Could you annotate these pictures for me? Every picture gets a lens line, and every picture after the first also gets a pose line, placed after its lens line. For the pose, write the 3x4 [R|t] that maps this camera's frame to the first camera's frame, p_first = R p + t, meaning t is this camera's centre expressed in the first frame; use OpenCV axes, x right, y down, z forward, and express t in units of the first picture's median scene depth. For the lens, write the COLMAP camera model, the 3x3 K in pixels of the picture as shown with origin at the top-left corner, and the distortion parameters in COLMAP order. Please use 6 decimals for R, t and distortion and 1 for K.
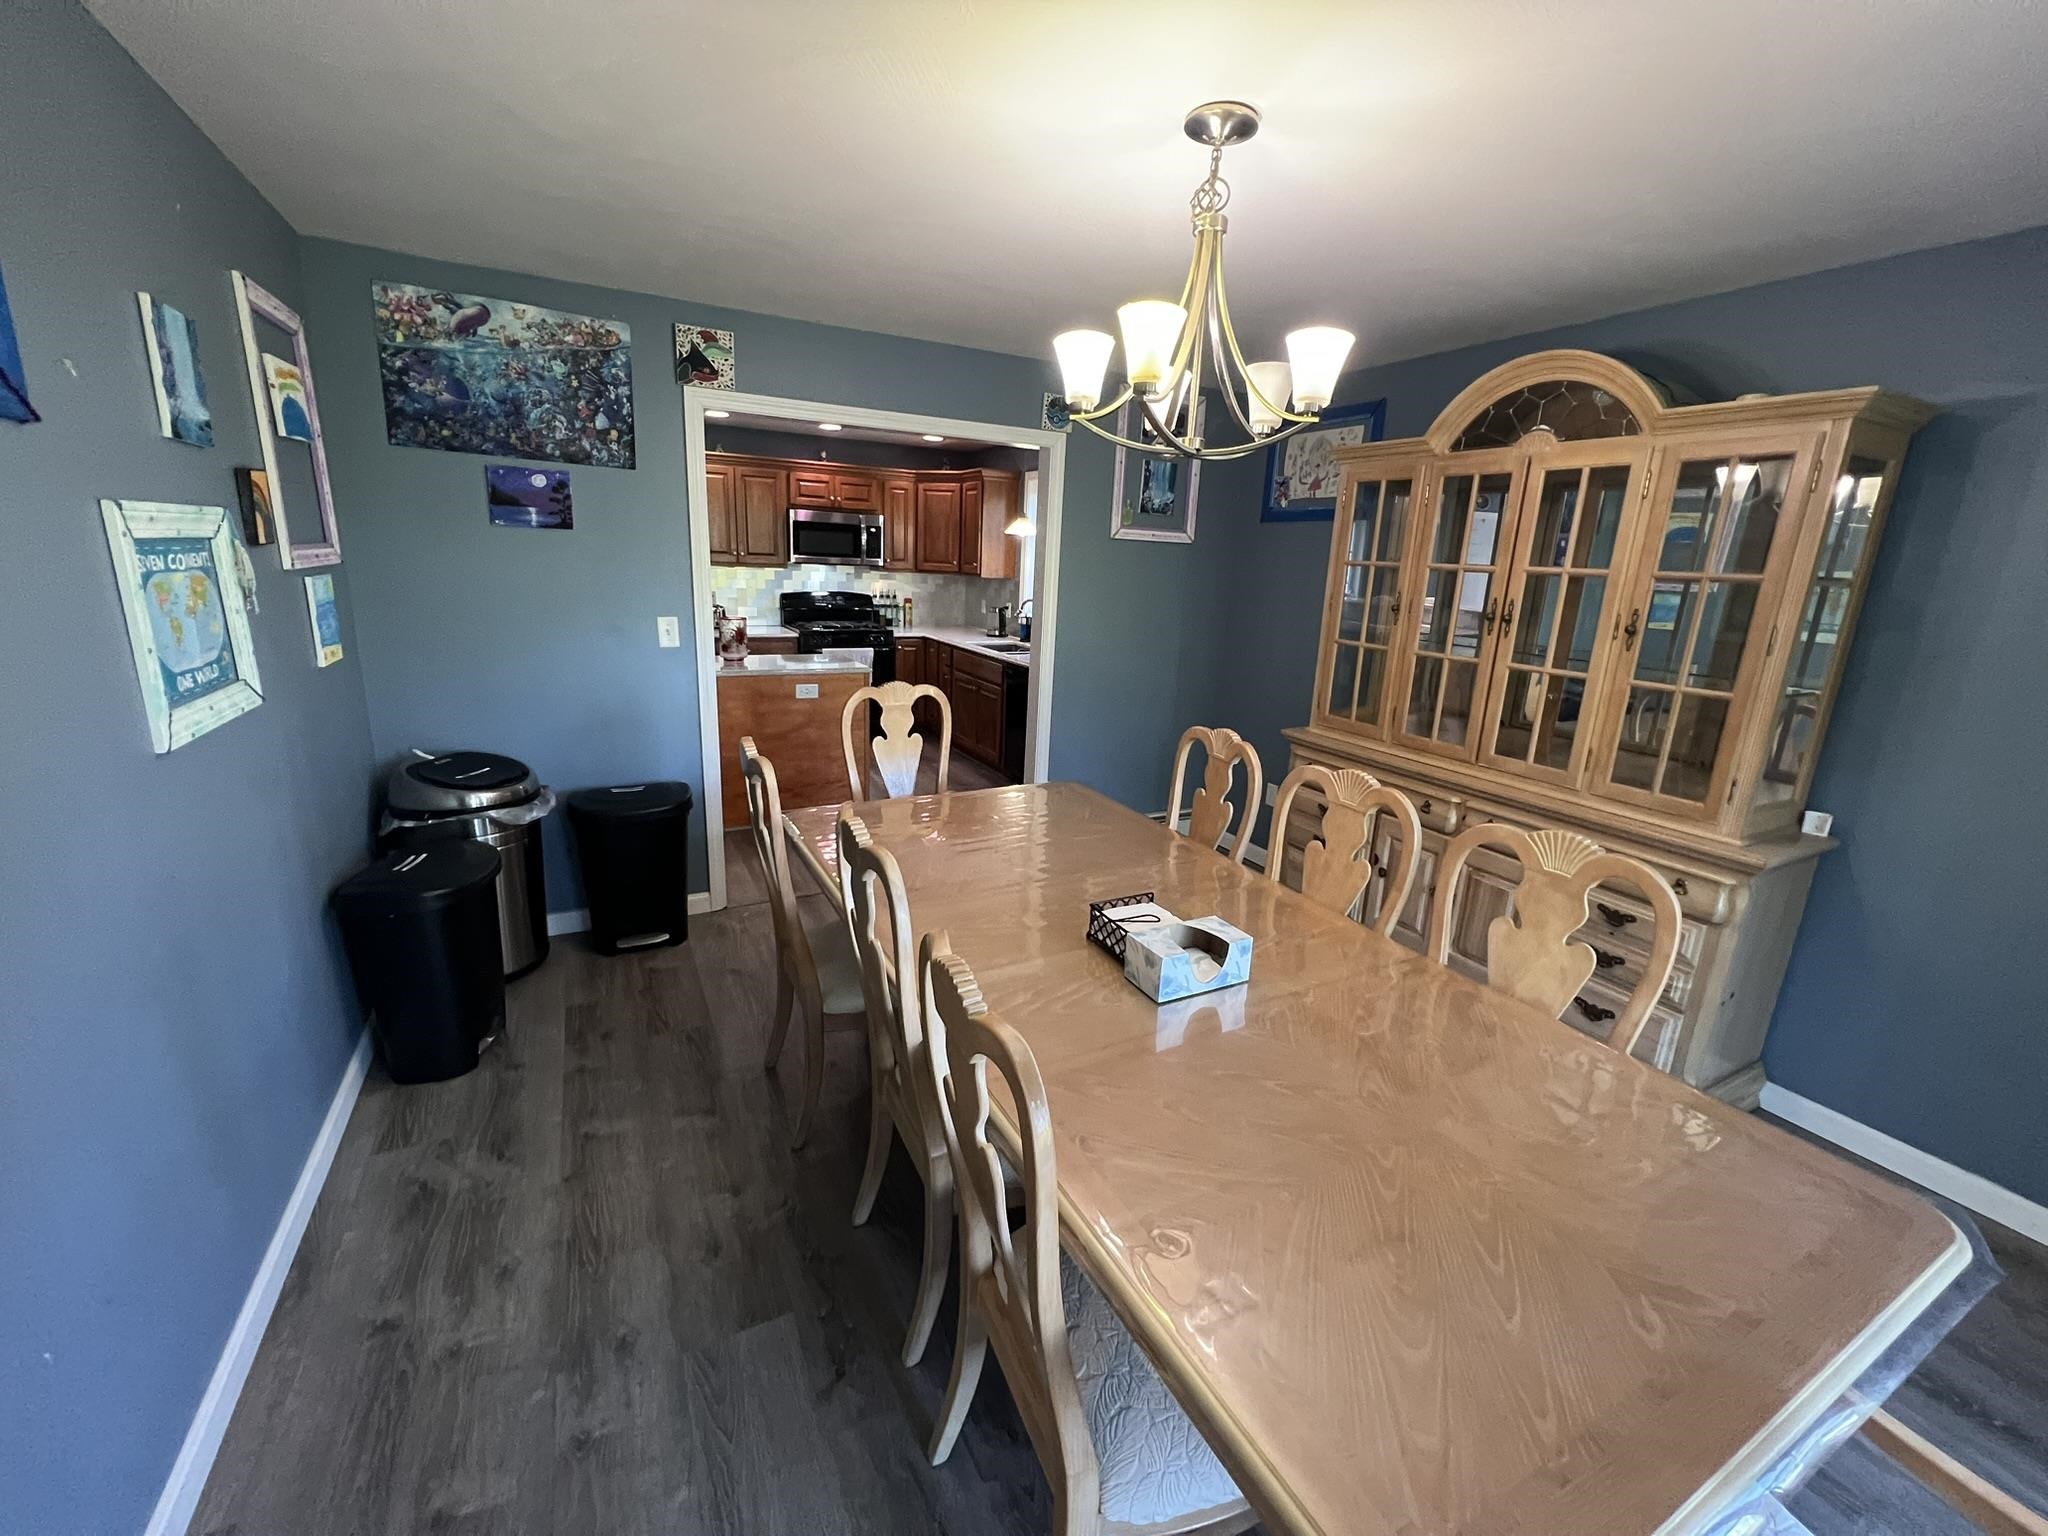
lens RADIAL K [[831.2, 0, 1024.7], [0, 831.2, 769.9], [0, 0, 1]] dist [-0.002716, 0.001234]
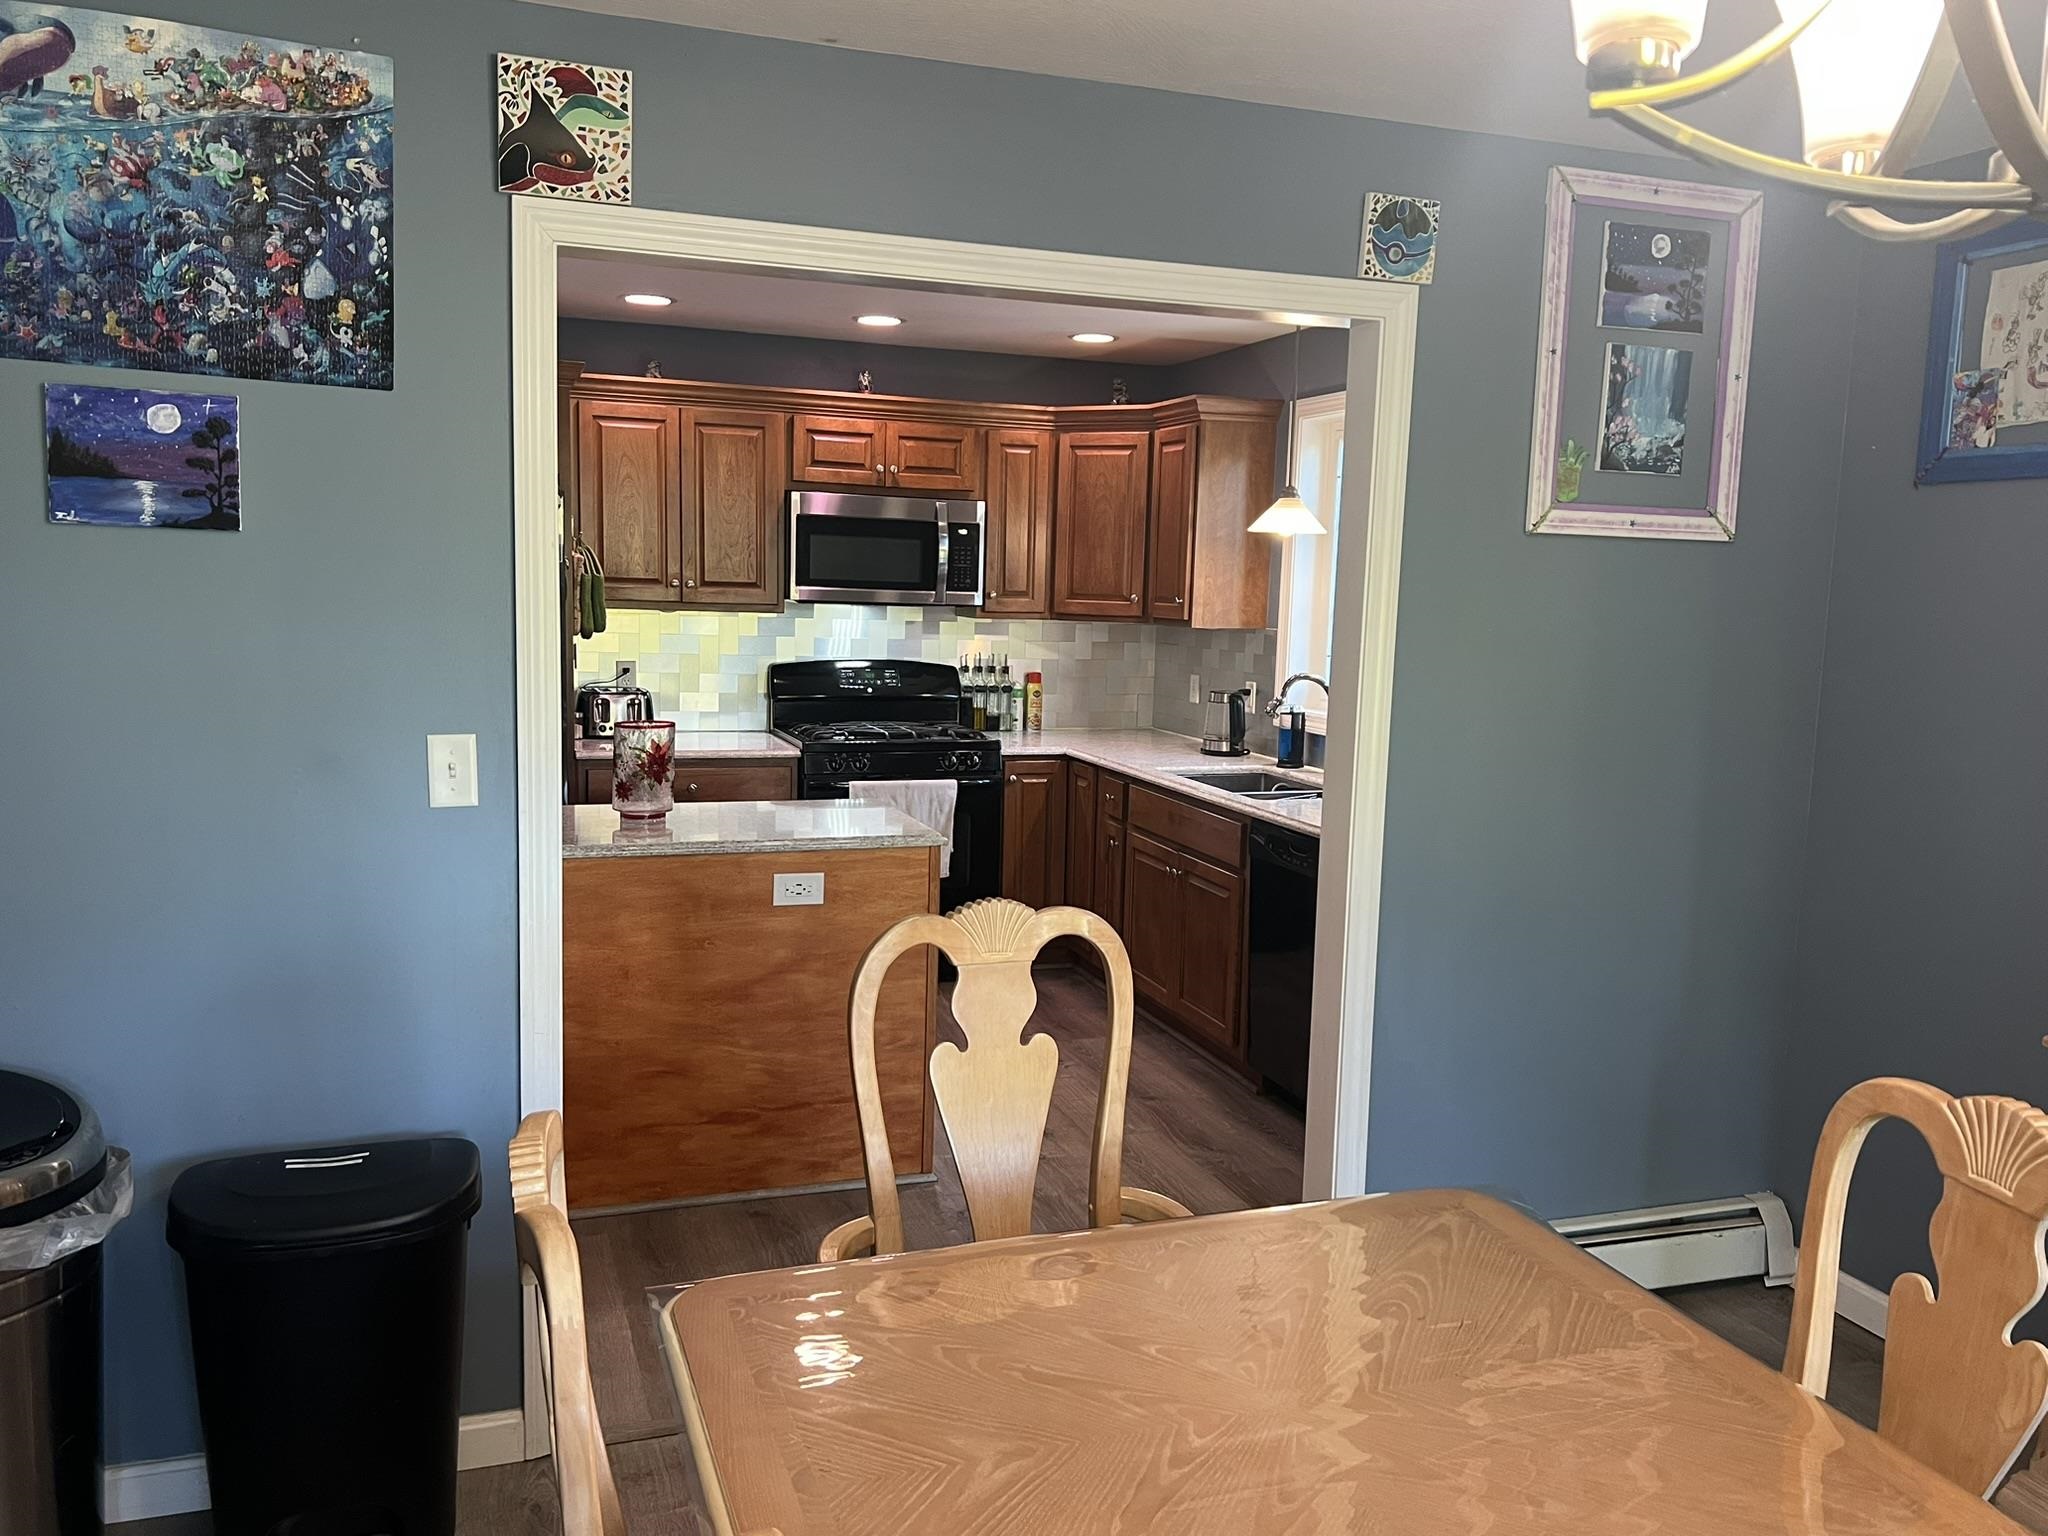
lens RADIAL K [[1619.2, 0, 1030.9], [0, 1619.2, 786.3], [0, 0, 1]] dist [0.078882, -0.066090]
pose [[0.990163, 0.003308, -0.139883, -0.024260], [-0.020981, 0.991928, -0.125053, -0.050337], [0.138340, 0.126758, 0.982240, 0.193901]]
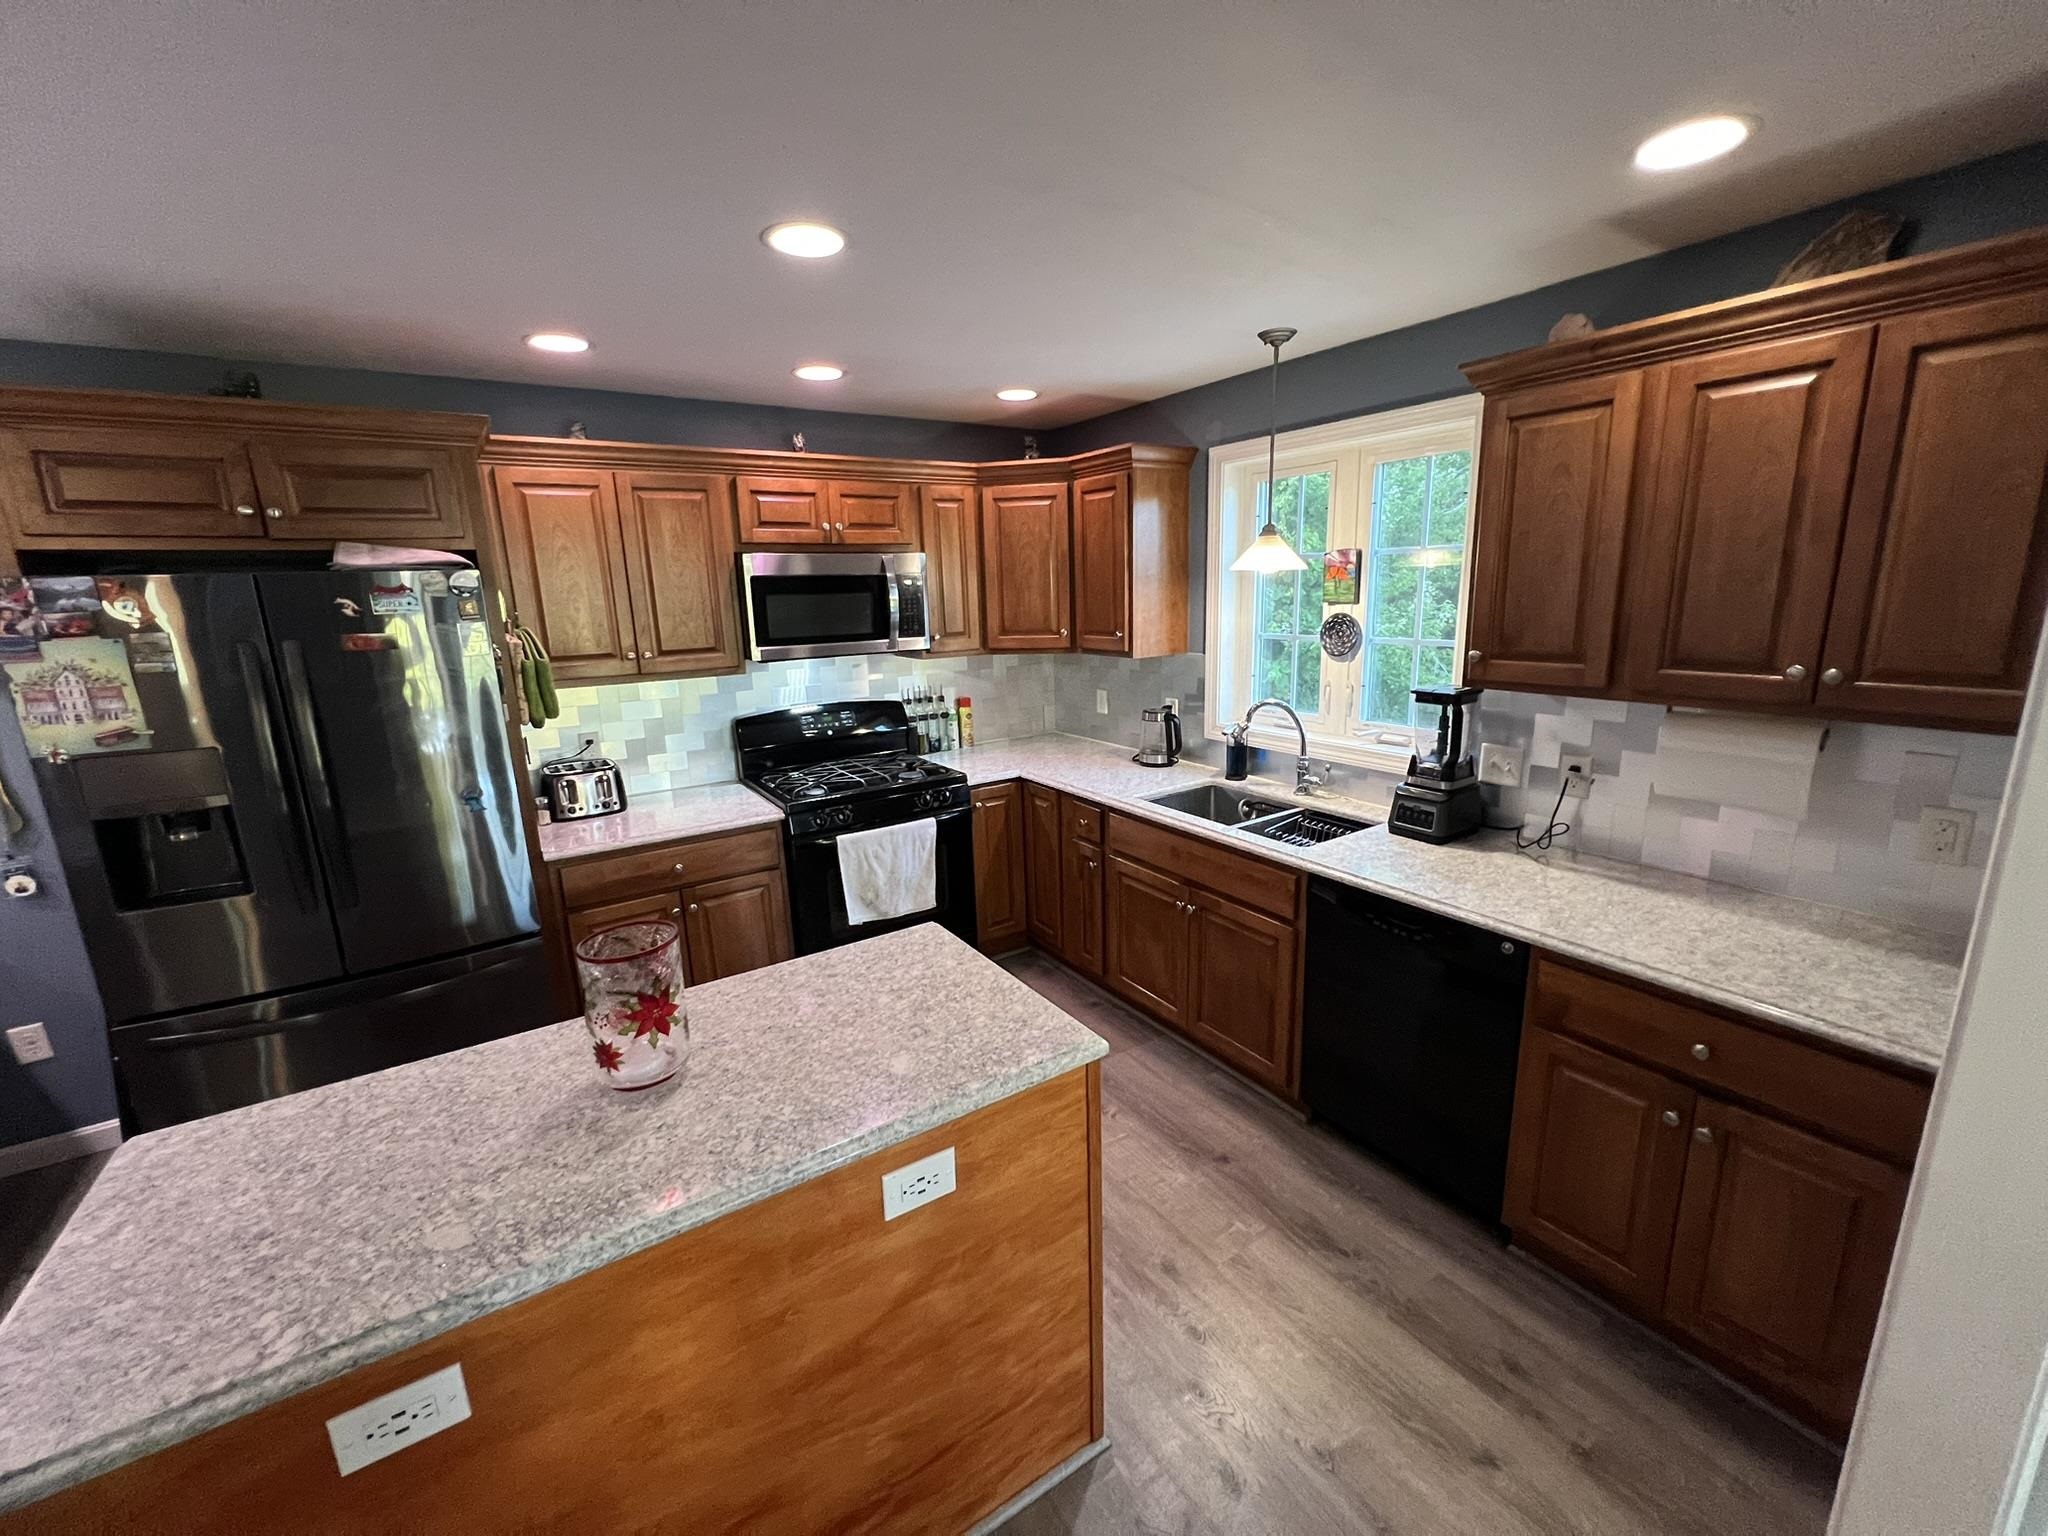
lens RADIAL K [[831.2, 0, 1024.7], [0, 831.2, 765.1], [0, 0, 1]] dist [-0.002716, 0.001234]
pose [[0.992265, -0.094204, 0.080841, -0.268837], [0.096915, 0.994831, -0.030295, -0.255171], [-0.077569, 0.037895, 0.996267, 0.808445]]
